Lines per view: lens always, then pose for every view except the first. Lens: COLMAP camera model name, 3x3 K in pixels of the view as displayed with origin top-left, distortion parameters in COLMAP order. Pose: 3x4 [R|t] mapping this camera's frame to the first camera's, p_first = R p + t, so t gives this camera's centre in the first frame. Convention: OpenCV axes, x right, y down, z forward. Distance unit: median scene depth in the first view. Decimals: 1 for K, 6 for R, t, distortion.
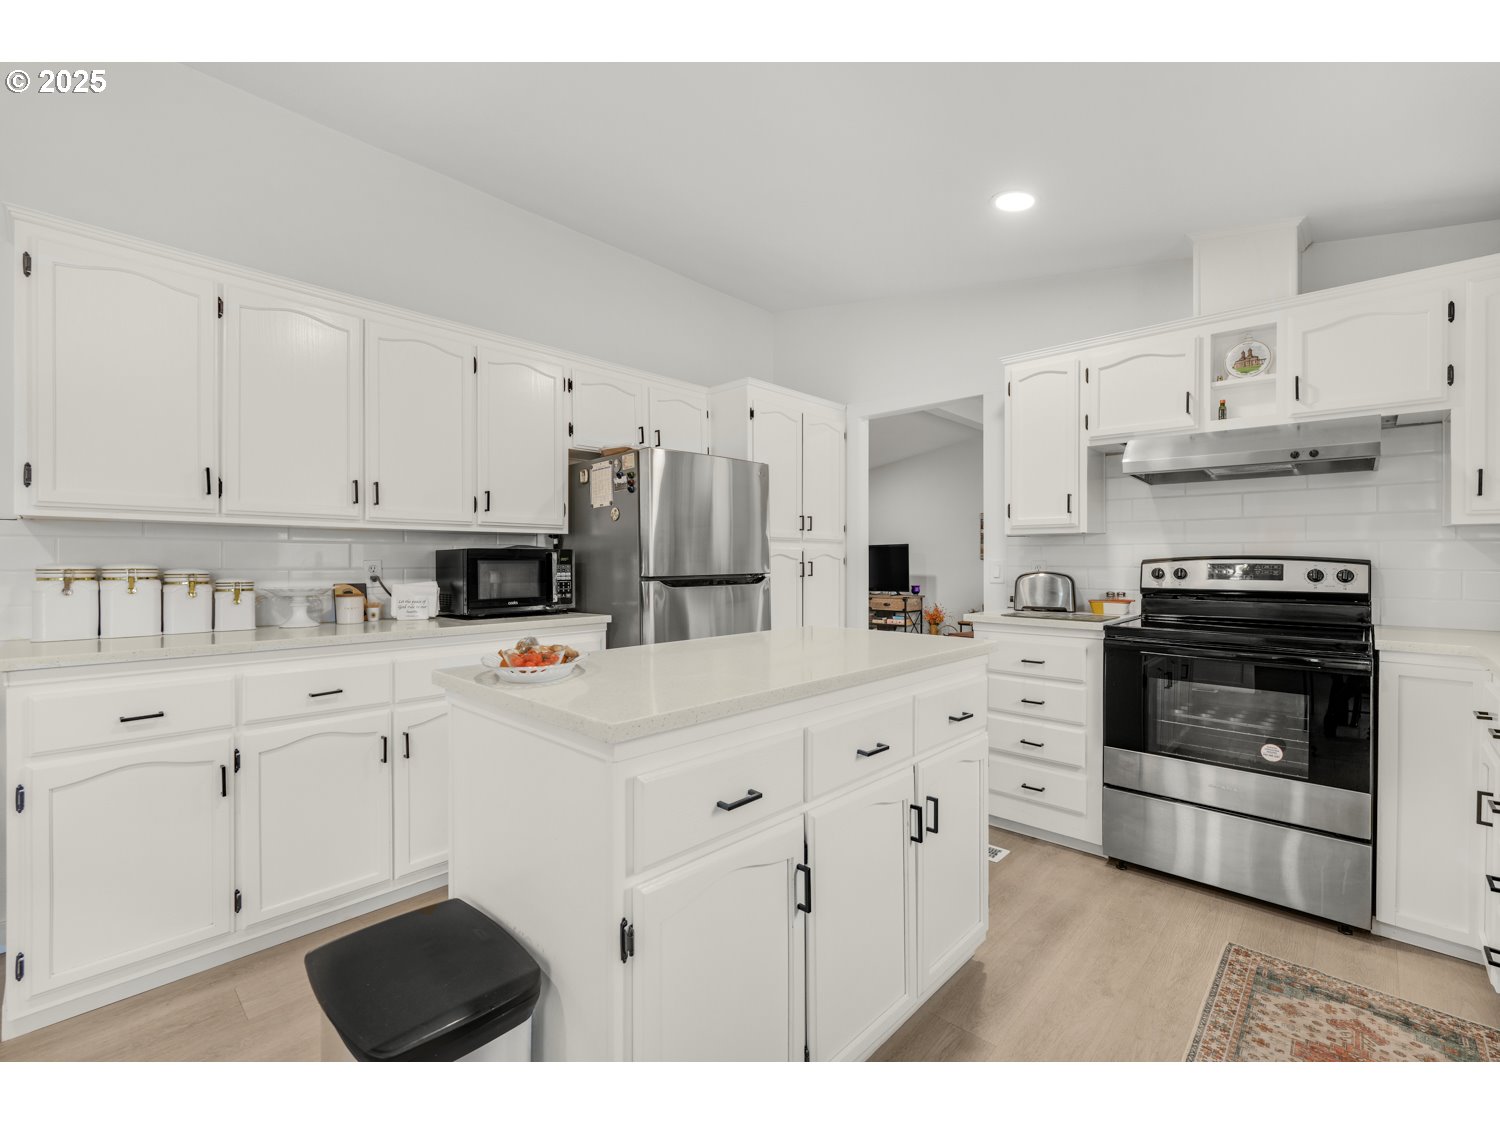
lens RADIAL K [[649.4, 0, 754.4], [0, 649.4, 558.4], [0, 0, 1]] dist [-0.002014, -0.000148]
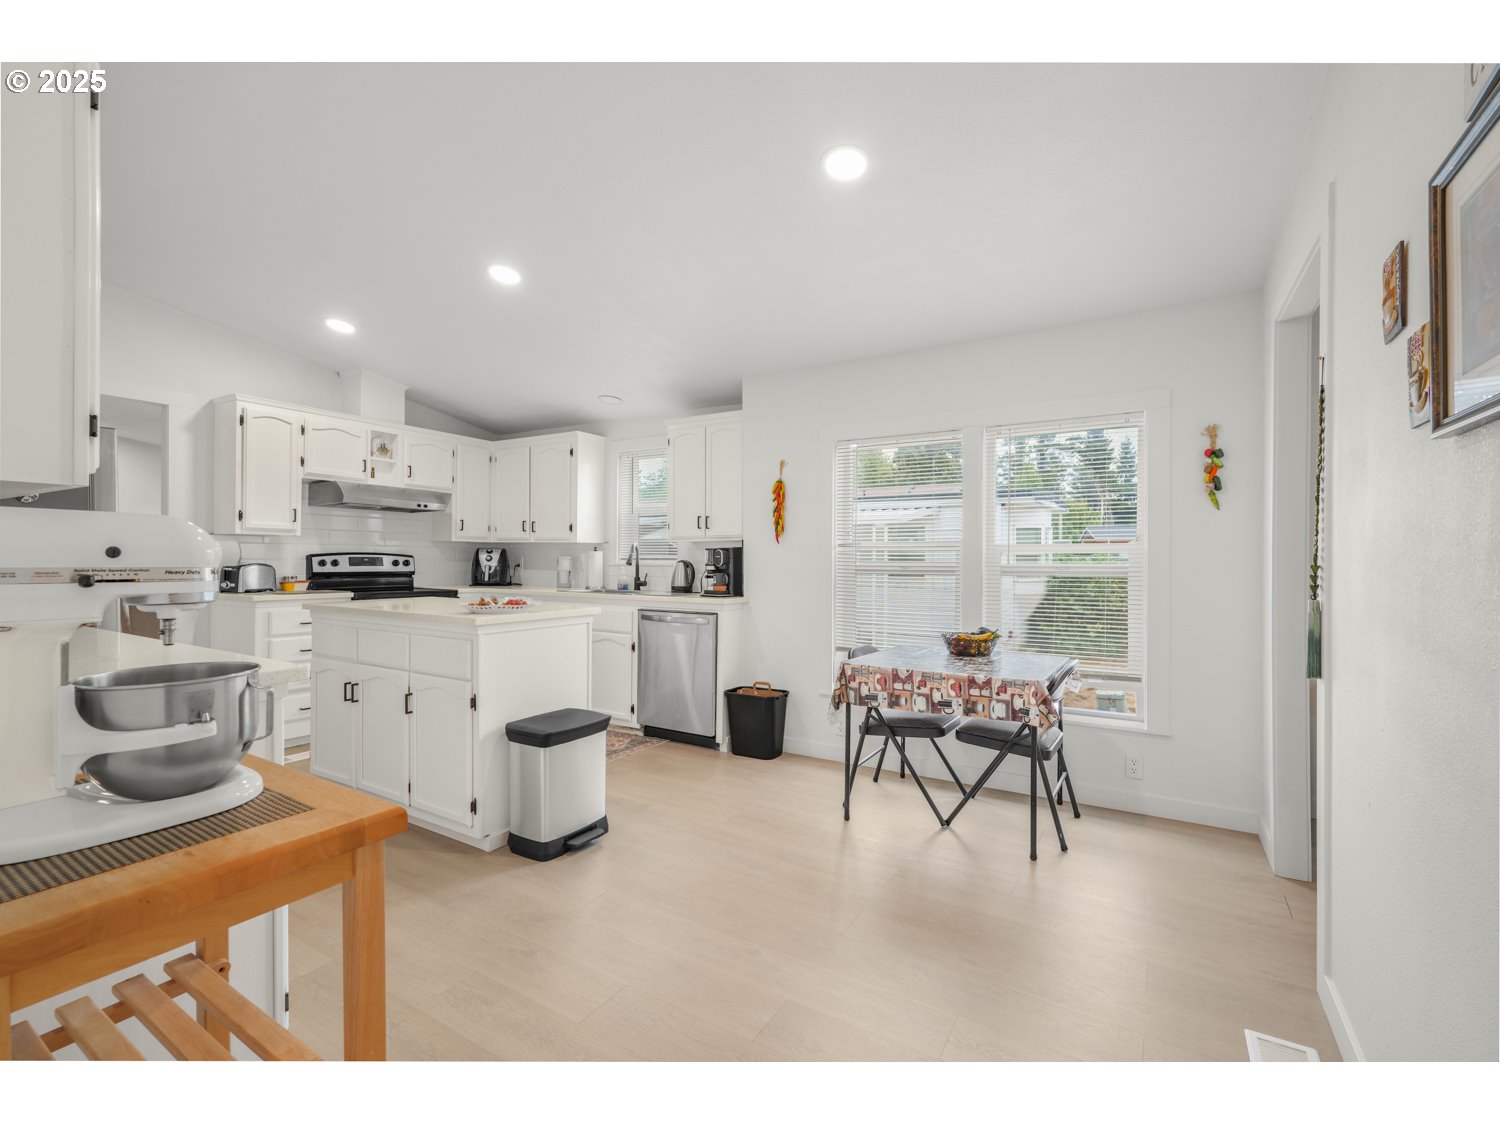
lens RADIAL K [[649.4, 0, 752.9], [0, 649.4, 561.9], [0, 0, 1]] dist [-0.002014, -0.000148]
pose [[-0.190231, -0.001351, 0.981738, -1.260053], [-0.002693, 0.999996, 0.000855, 0.017980], [-0.981736, -0.002481, -0.190234, 0.294294]]
